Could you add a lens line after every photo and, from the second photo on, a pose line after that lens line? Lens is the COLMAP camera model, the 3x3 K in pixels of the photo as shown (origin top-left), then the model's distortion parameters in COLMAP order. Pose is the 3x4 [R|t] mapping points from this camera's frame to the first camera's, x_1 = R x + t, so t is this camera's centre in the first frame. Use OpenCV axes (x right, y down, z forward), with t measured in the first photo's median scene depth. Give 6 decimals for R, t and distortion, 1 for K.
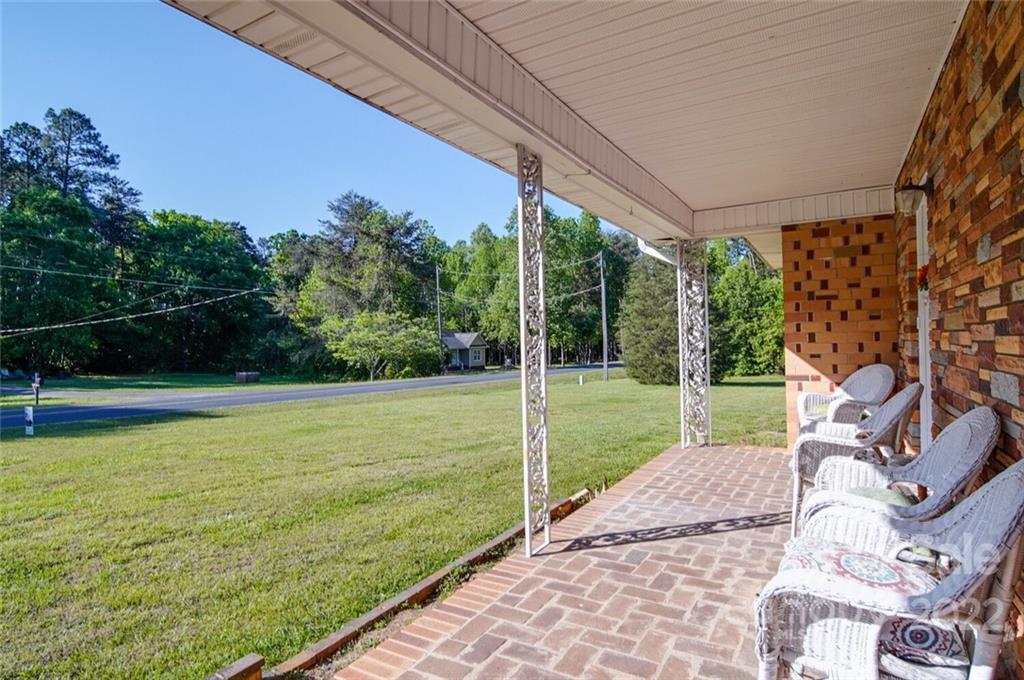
lens RADIAL K [[559.5, 0, 510.0], [0, 559.5, 341.6], [0, 0, 1]] dist [-0.000357, 0.000318]
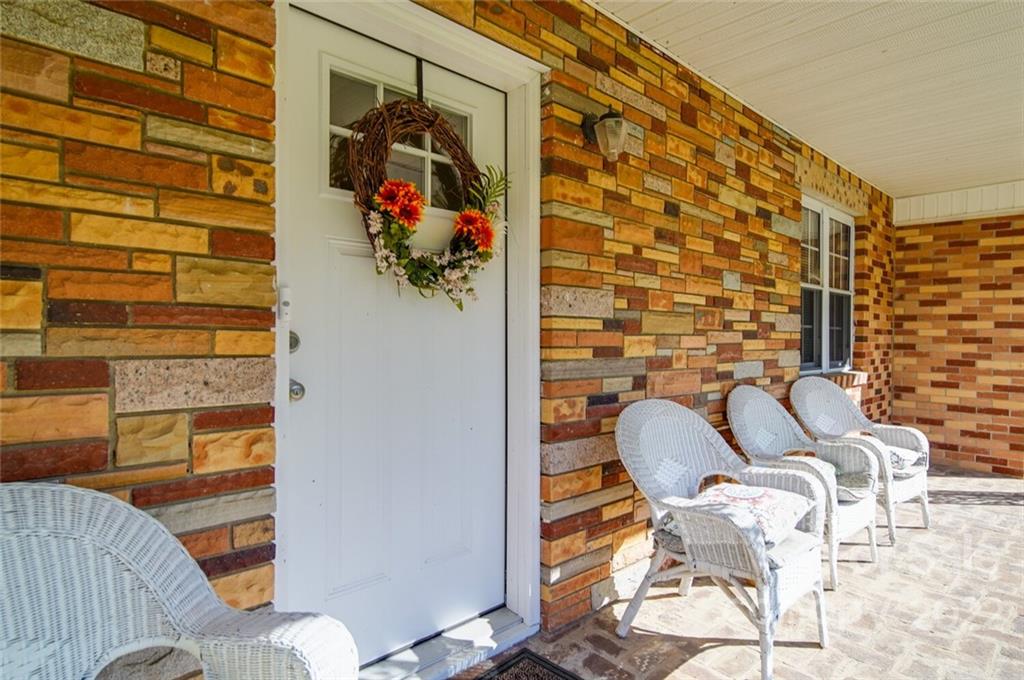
lens RADIAL K [[559.5, 0, 512.6], [0, 559.5, 340.7], [0, 0, 1]] dist [-0.000357, 0.000318]
pose [[-0.955690, 0.010592, 0.294186, 0.866926], [0.011800, 0.999928, 0.002331, -0.015961], [-0.294140, 0.005699, -0.955745, 2.302083]]
